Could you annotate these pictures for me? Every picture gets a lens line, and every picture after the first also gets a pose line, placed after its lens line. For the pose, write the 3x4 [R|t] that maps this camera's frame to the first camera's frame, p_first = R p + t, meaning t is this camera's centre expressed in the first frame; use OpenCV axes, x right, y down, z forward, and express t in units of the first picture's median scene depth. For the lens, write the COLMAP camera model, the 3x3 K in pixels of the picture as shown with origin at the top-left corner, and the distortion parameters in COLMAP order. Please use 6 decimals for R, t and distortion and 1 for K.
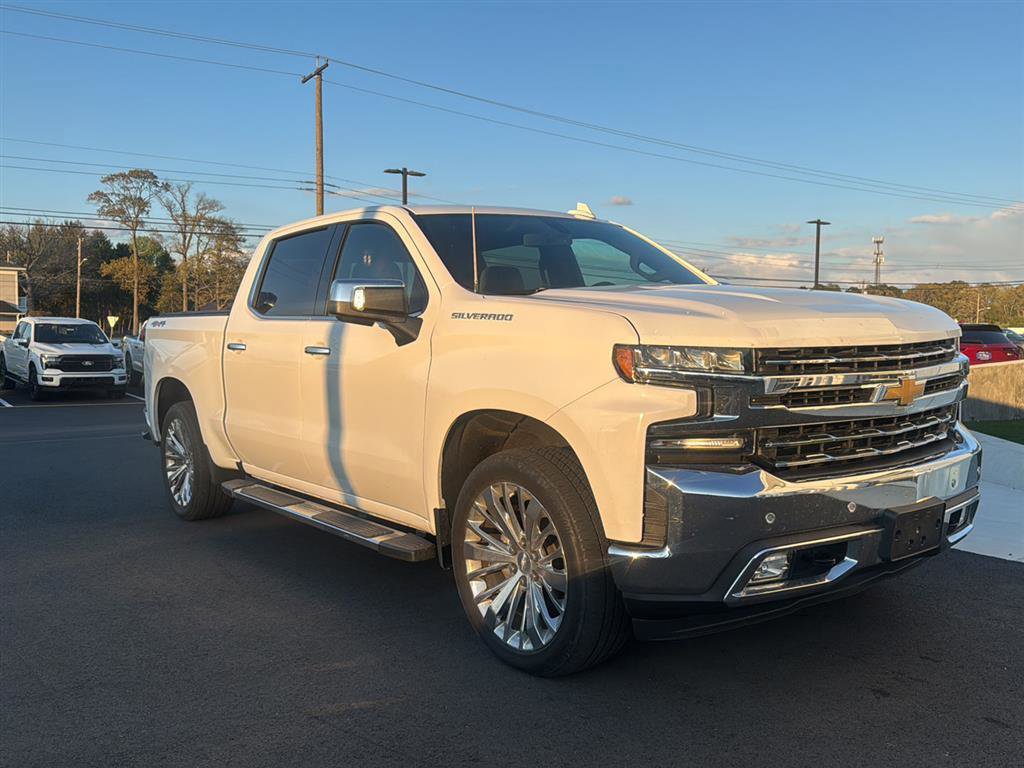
lens RADIAL K [[905.1, 0, 513.7], [0, 905.1, 388.8], [0, 0, 1]] dist [0.167417, -0.338209]
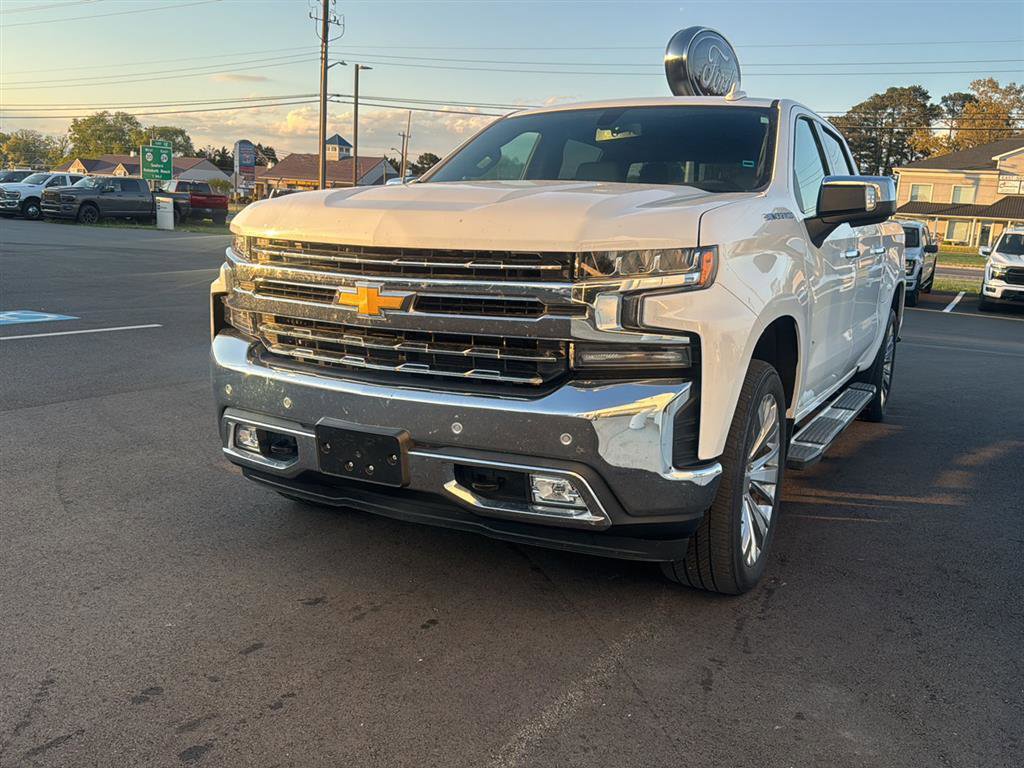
lens RADIAL K [[909.1, 0, 512.0], [0, 909.1, 384.0], [0, 0, 1]] dist [0.066005, -0.078389]
pose [[0.416121, 0.188663, -0.889522, 1.137367], [-0.109139, 0.981530, 0.157123, -0.062762], [0.902736, 0.031699, 0.429026, 0.668189]]
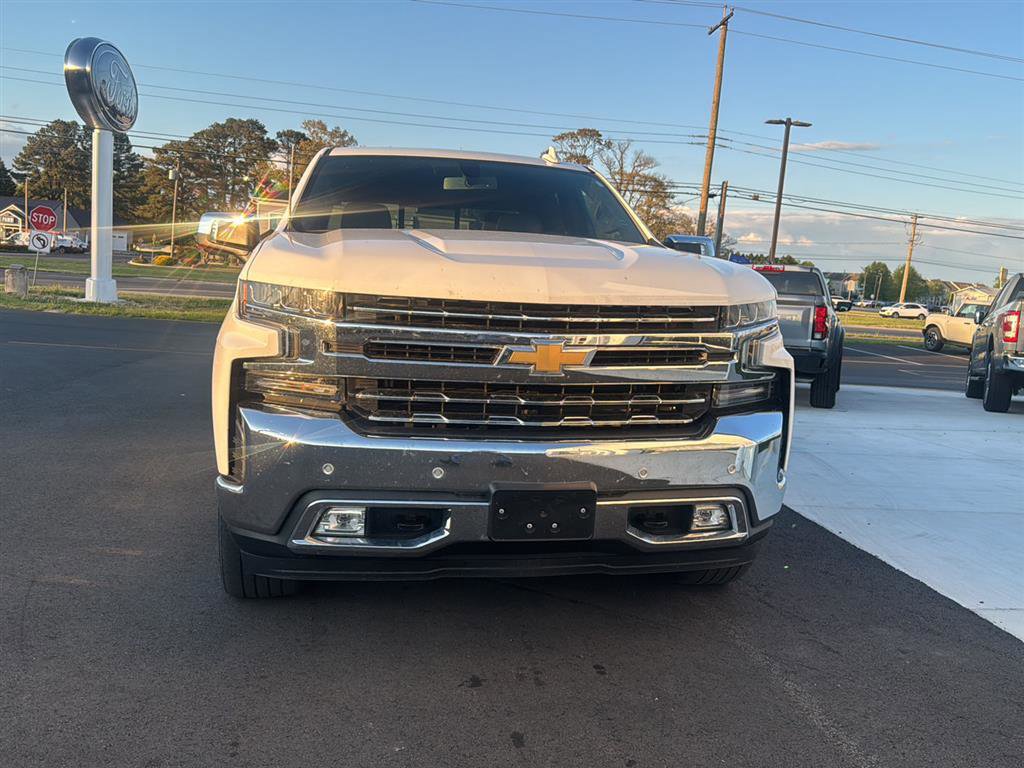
lens RADIAL K [[905.1, 0, 513.7], [0, 905.1, 388.8], [0, 0, 1]] dist [0.167417, -0.338209]
pose [[0.893165, 0.111575, -0.435669, 0.693487], [-0.091767, 0.993569, 0.066321, -0.019622], [0.440267, -0.019255, 0.897660, 0.181901]]
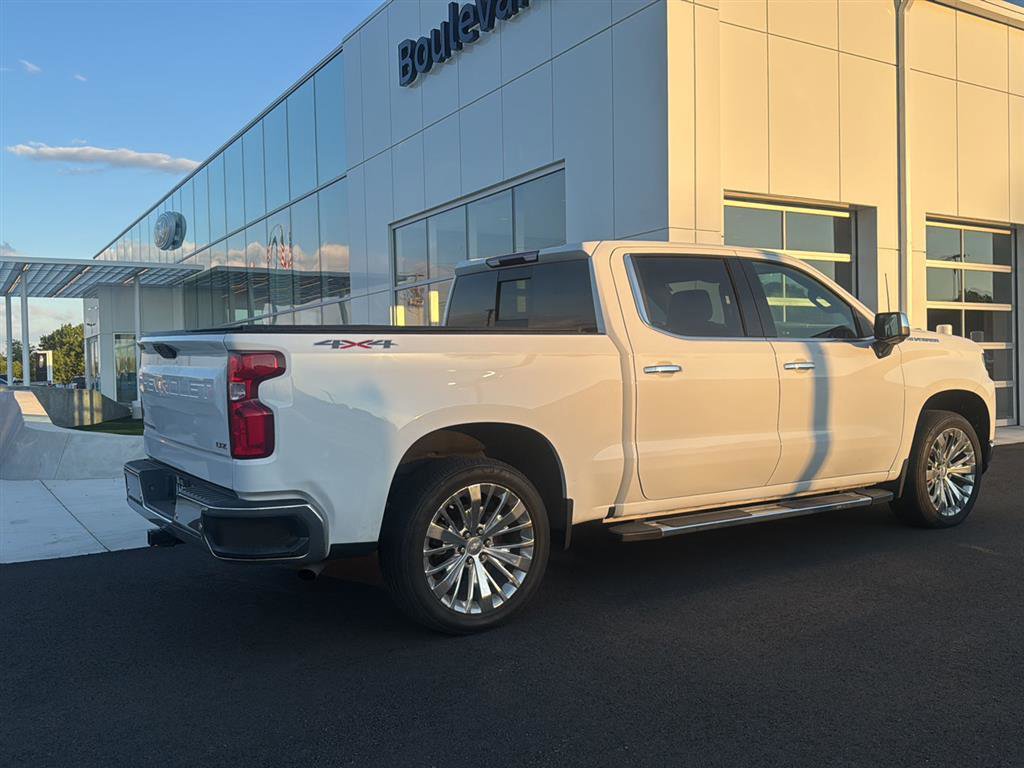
lens RADIAL K [[905.1, 0, 513.7], [0, 905.1, 388.8], [0, 0, 1]] dist [0.167417, -0.338209]
pose [[0.064729, -0.029403, 0.997470, -1.833842], [0.081723, 0.996364, 0.024067, -0.091301], [-0.994551, 0.079958, 0.066897, 1.646252]]
